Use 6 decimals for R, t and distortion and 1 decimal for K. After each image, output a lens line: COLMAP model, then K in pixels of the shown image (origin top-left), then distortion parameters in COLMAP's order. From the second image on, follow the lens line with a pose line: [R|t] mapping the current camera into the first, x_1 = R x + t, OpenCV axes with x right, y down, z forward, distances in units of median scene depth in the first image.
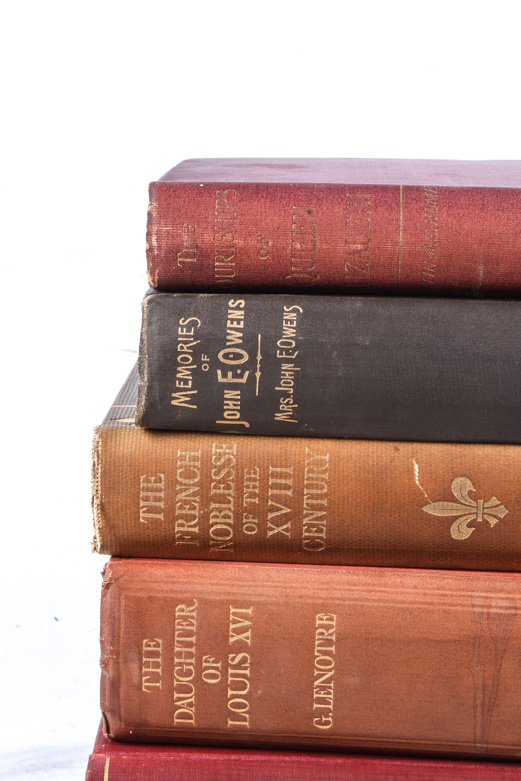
lens RADIAL K [[1792.4, 0, 257.5], [0, 1792.4, 390.6], [0, 0, 1]] dist [0.075649, 0.000000]
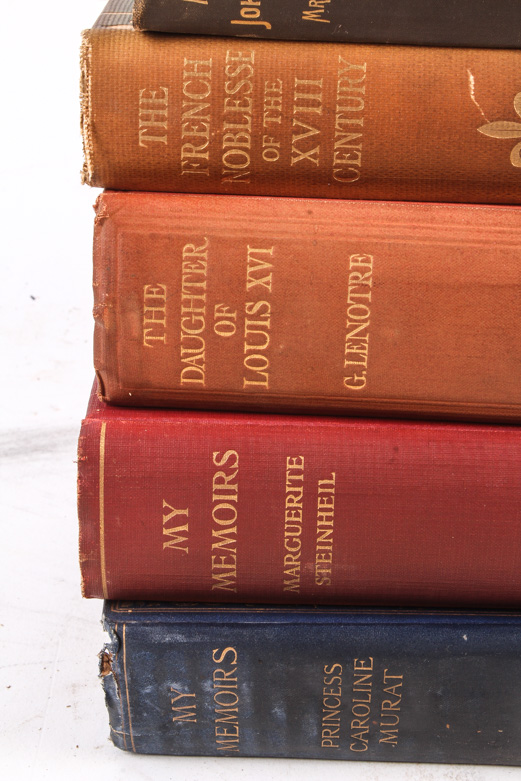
lens RADIAL K [[1792.4, 0, 262.6], [0, 1792.4, 390.4], [0, 0, 1]] dist [0.075649, 0.000000]
pose [[0.999754, 0.001241, 0.022160, -0.026543], [-0.004548, 0.988709, 0.149778, 0.060653], [-0.021724, -0.149842, 0.988471, 0.155583]]
